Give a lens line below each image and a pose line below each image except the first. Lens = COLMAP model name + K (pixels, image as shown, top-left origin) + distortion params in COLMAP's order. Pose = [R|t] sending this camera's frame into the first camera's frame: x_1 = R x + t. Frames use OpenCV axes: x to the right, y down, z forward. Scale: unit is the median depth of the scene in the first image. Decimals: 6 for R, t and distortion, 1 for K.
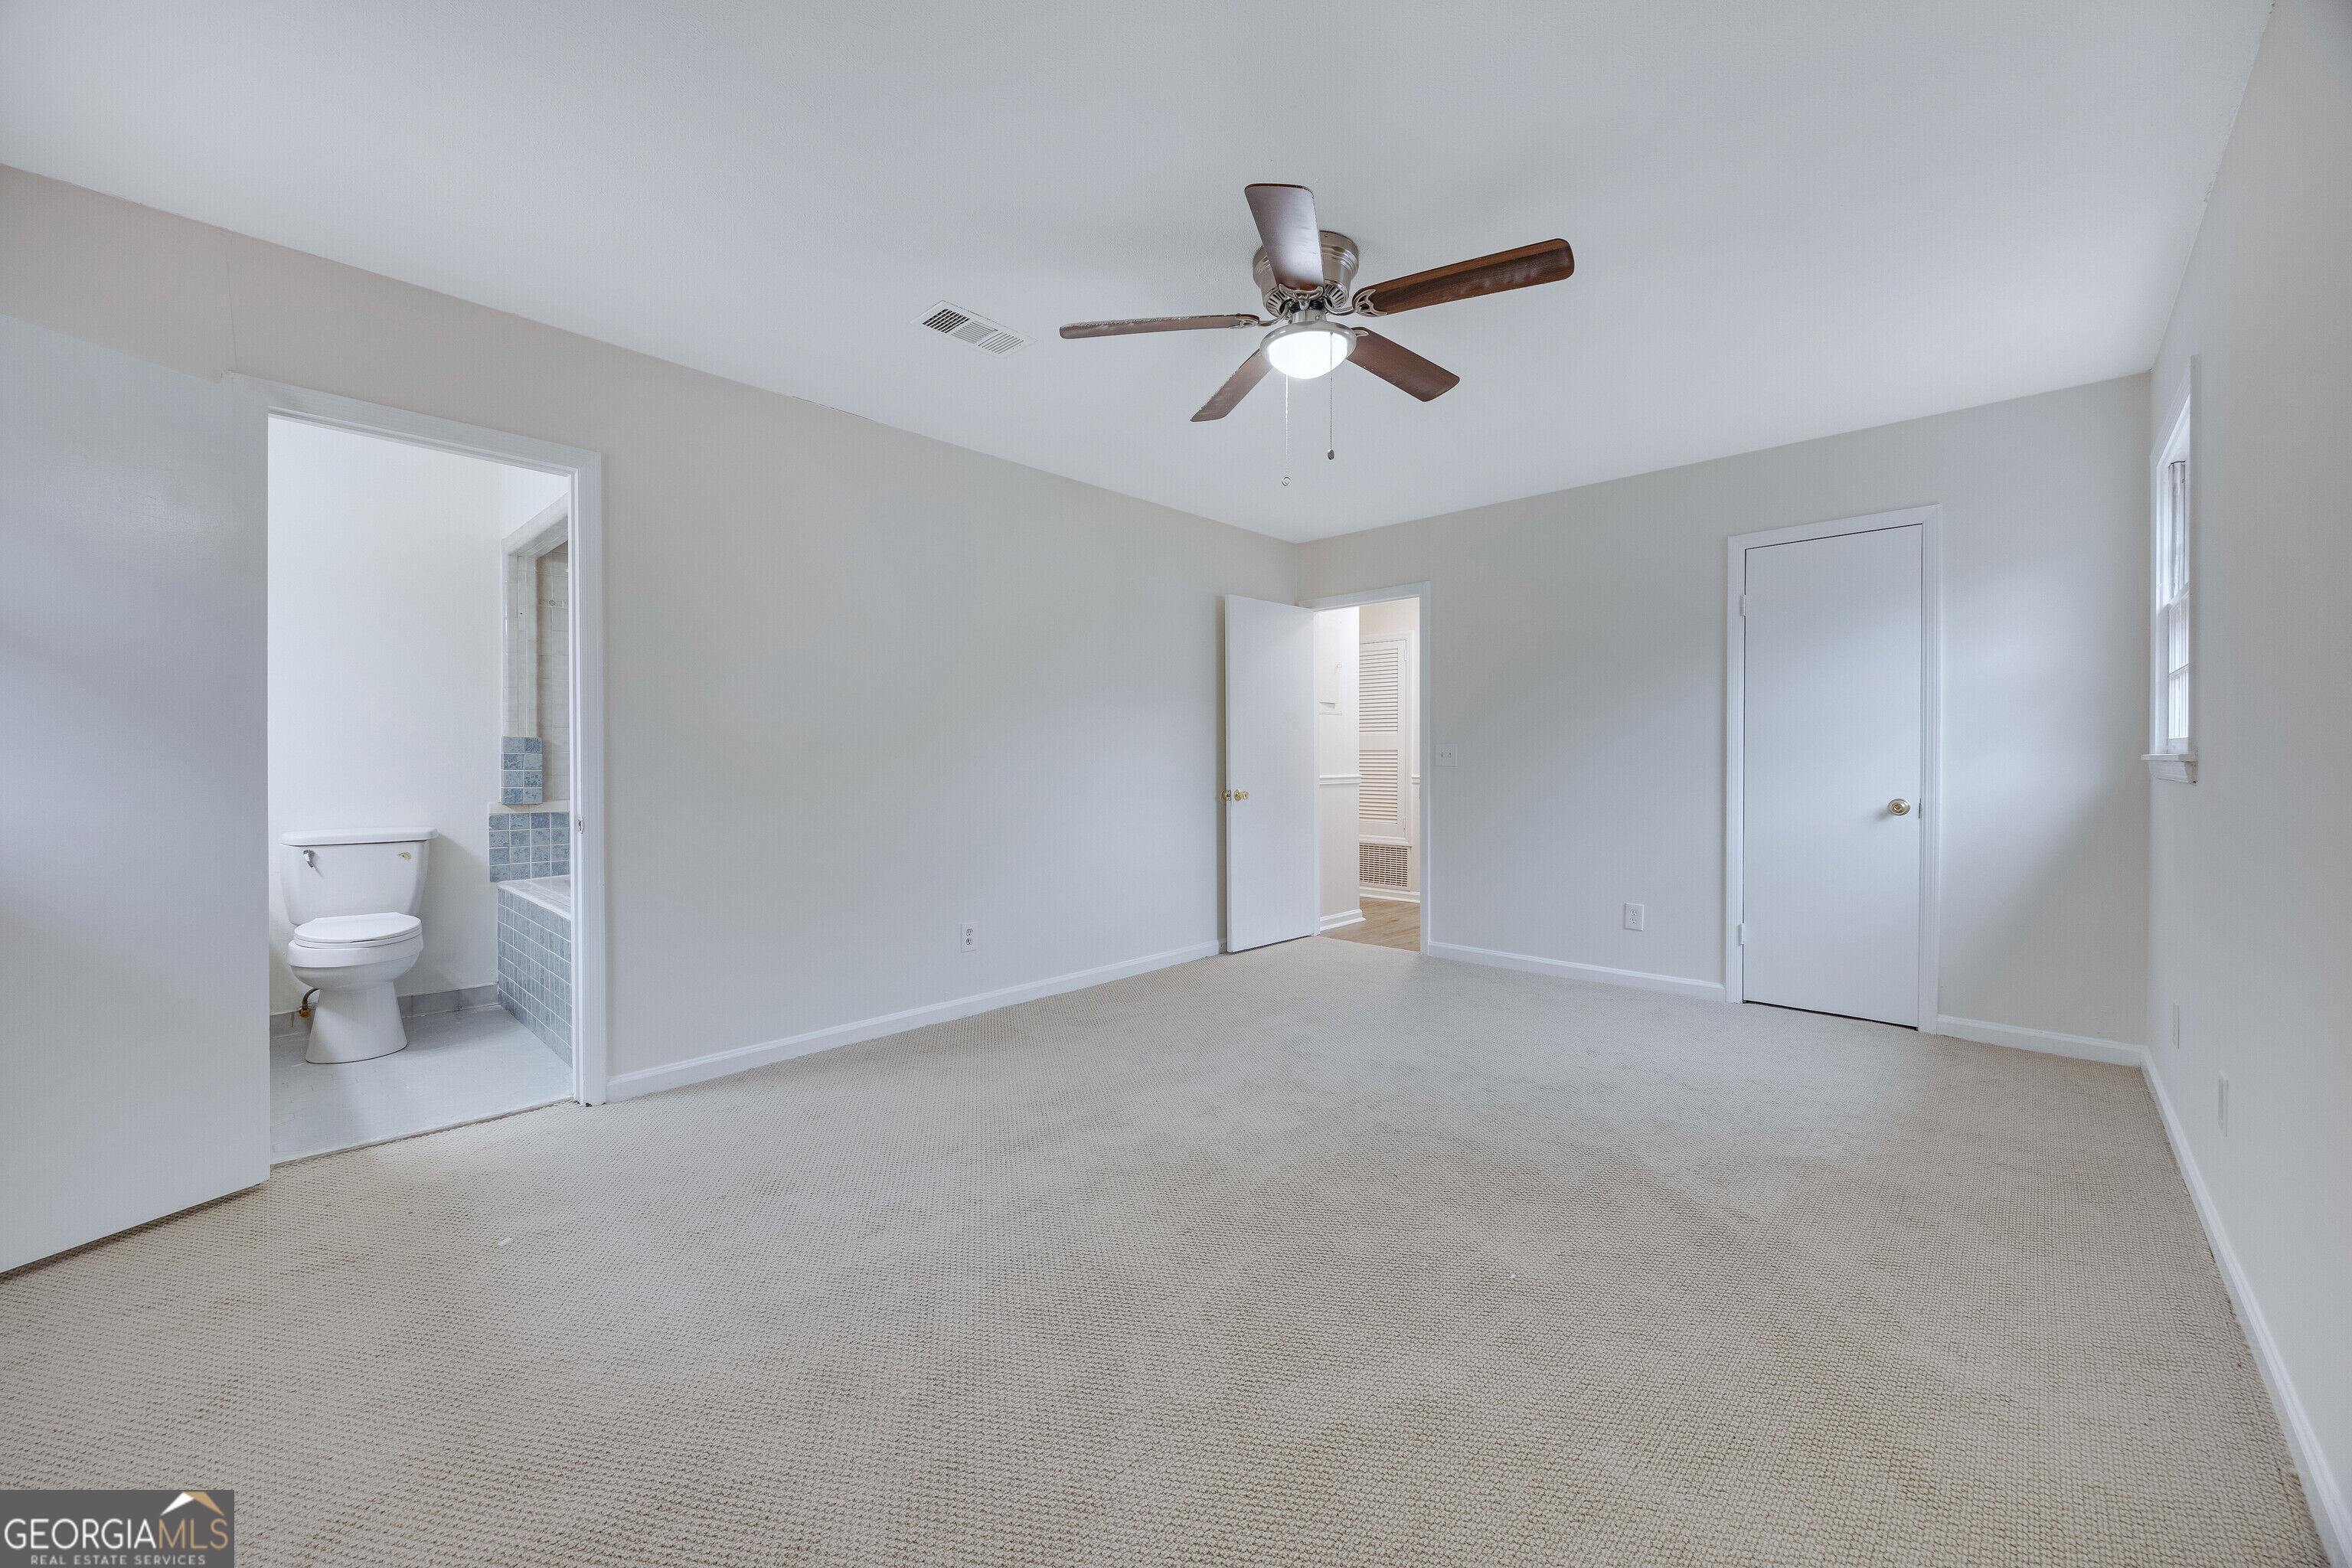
lens RADIAL K [[907.1, 0, 1176.0], [0, 907.1, 784.0], [0, 0, 1]] dist [-0.000136, -0.000034]
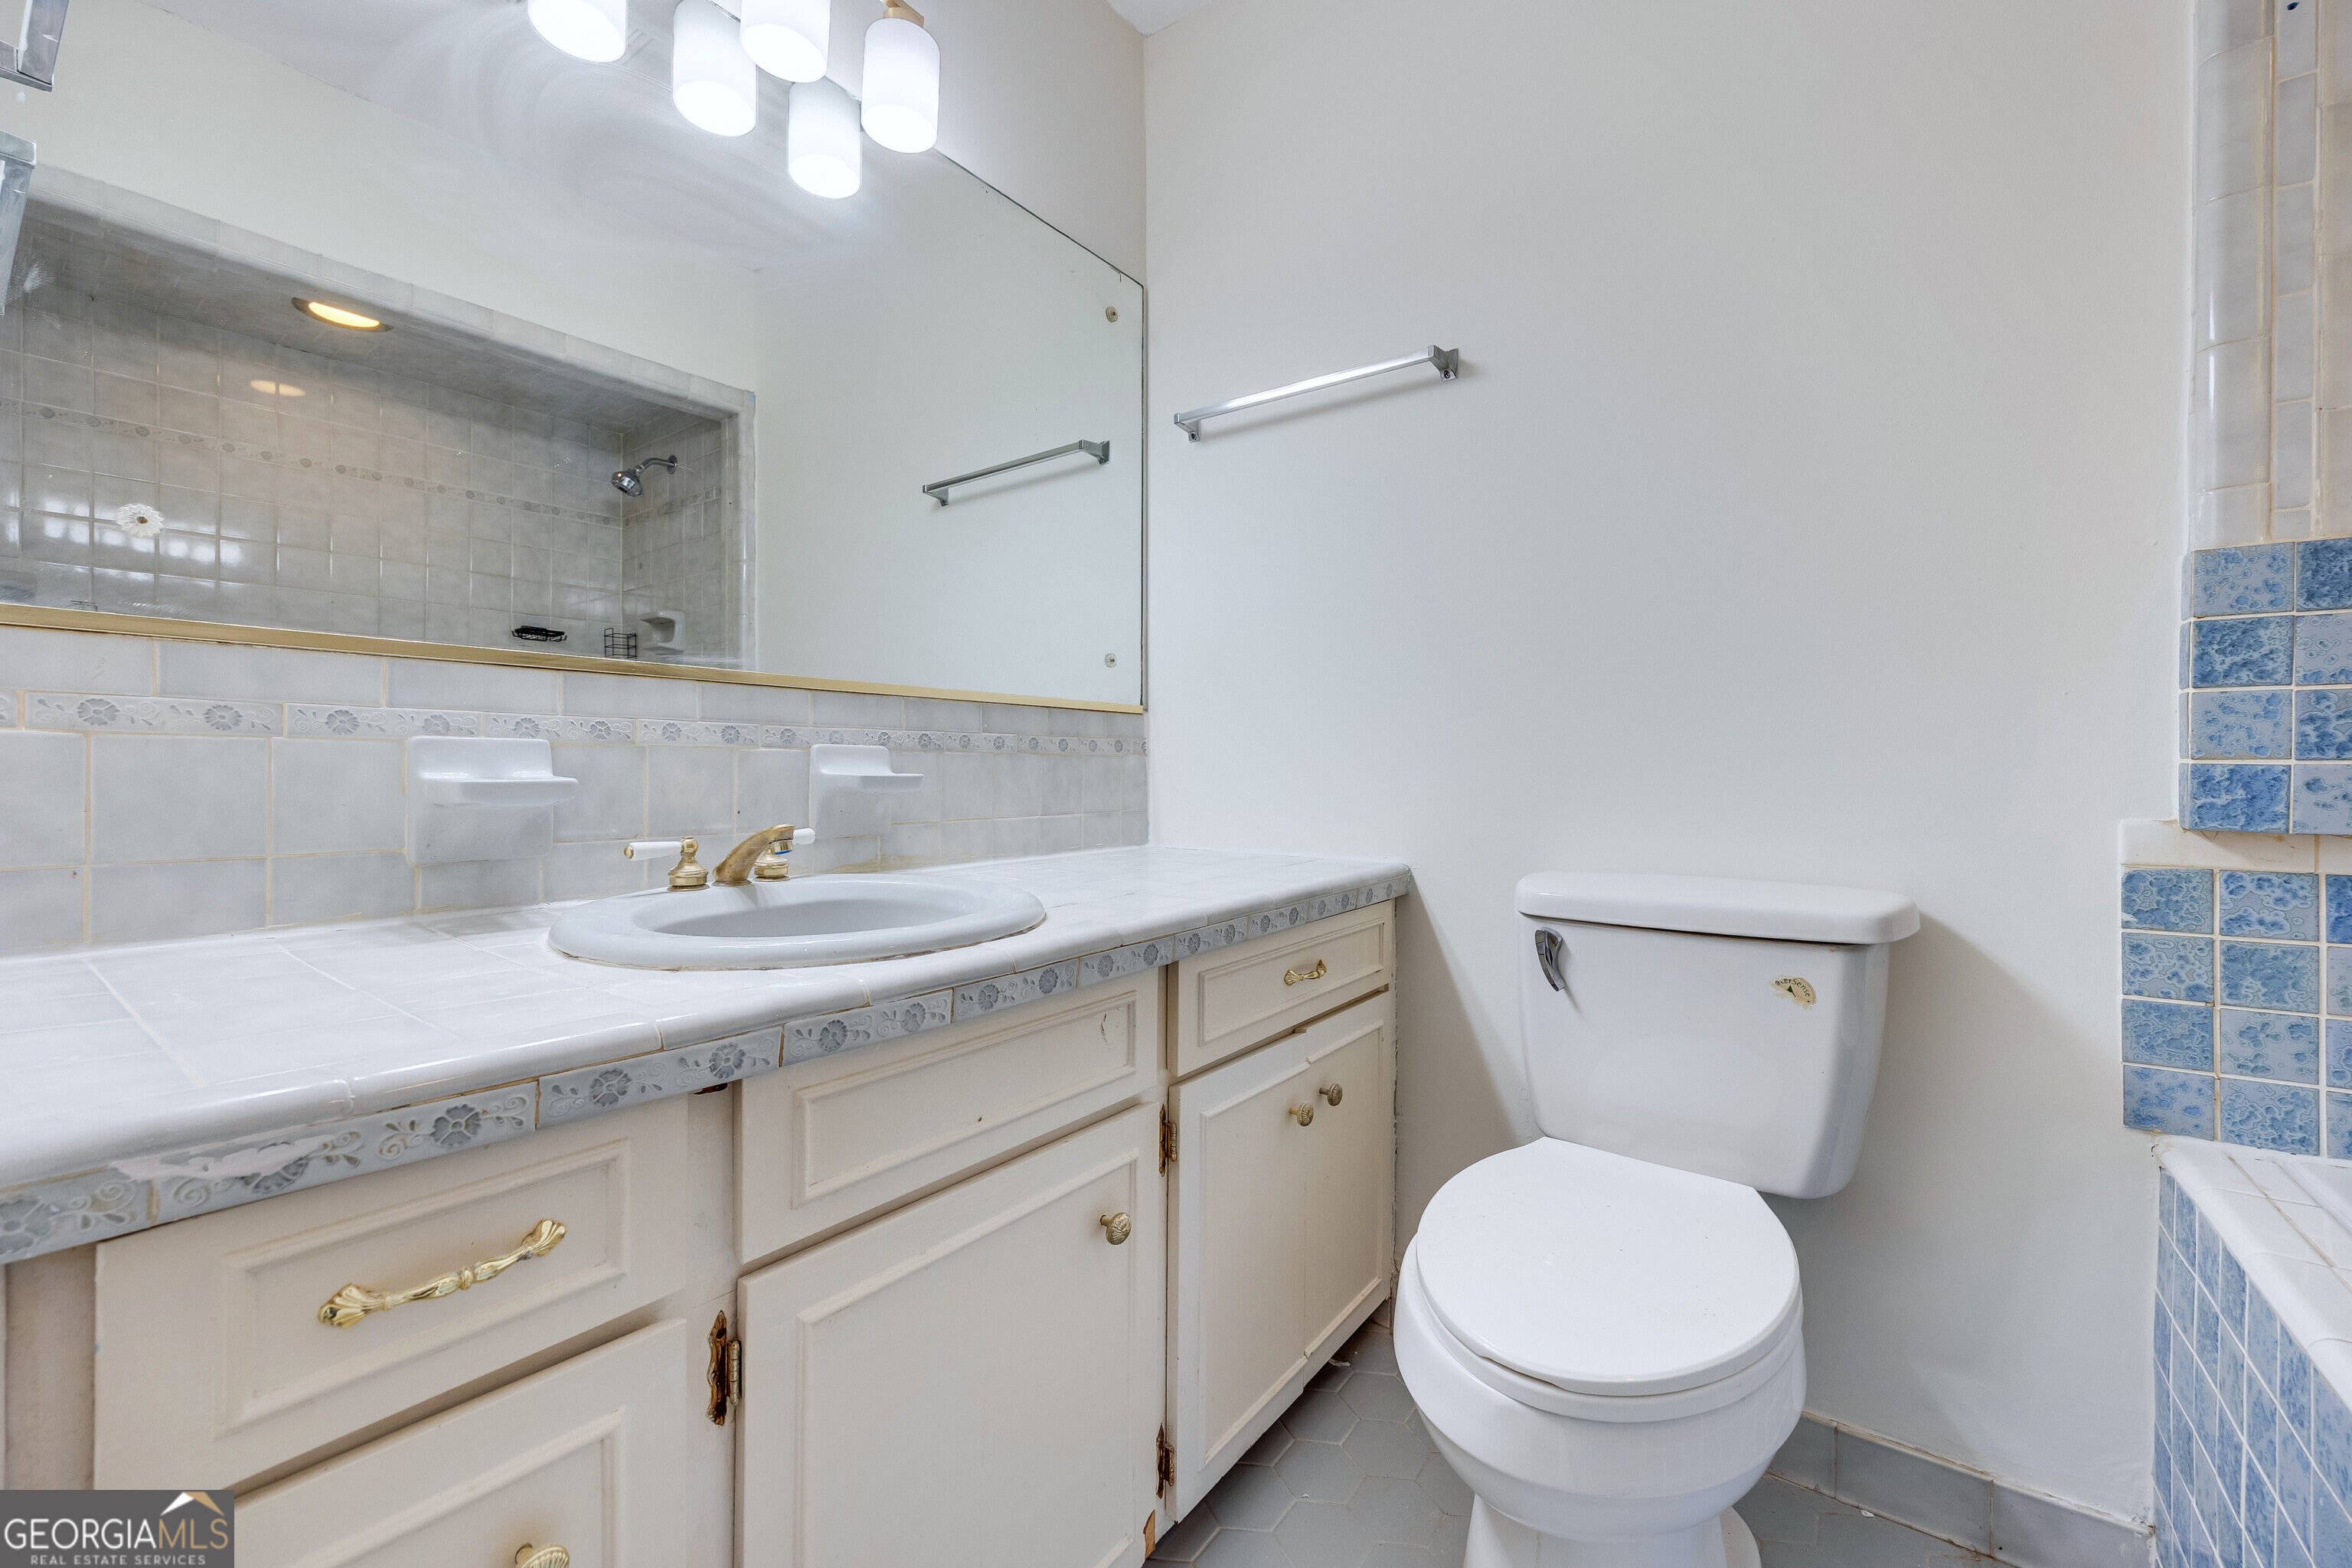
lens RADIAL K [[949.4, 0, 1181.2], [0, 949.4, 769.7], [0, 0, 1]] dist [-0.000404, 0.000070]
pose [[0.122667, 0.006403, -0.992427, -0.517574], [-0.010027, 0.999936, 0.005212, 0.007482], [0.992397, 0.009311, 0.122723, 0.694134]]
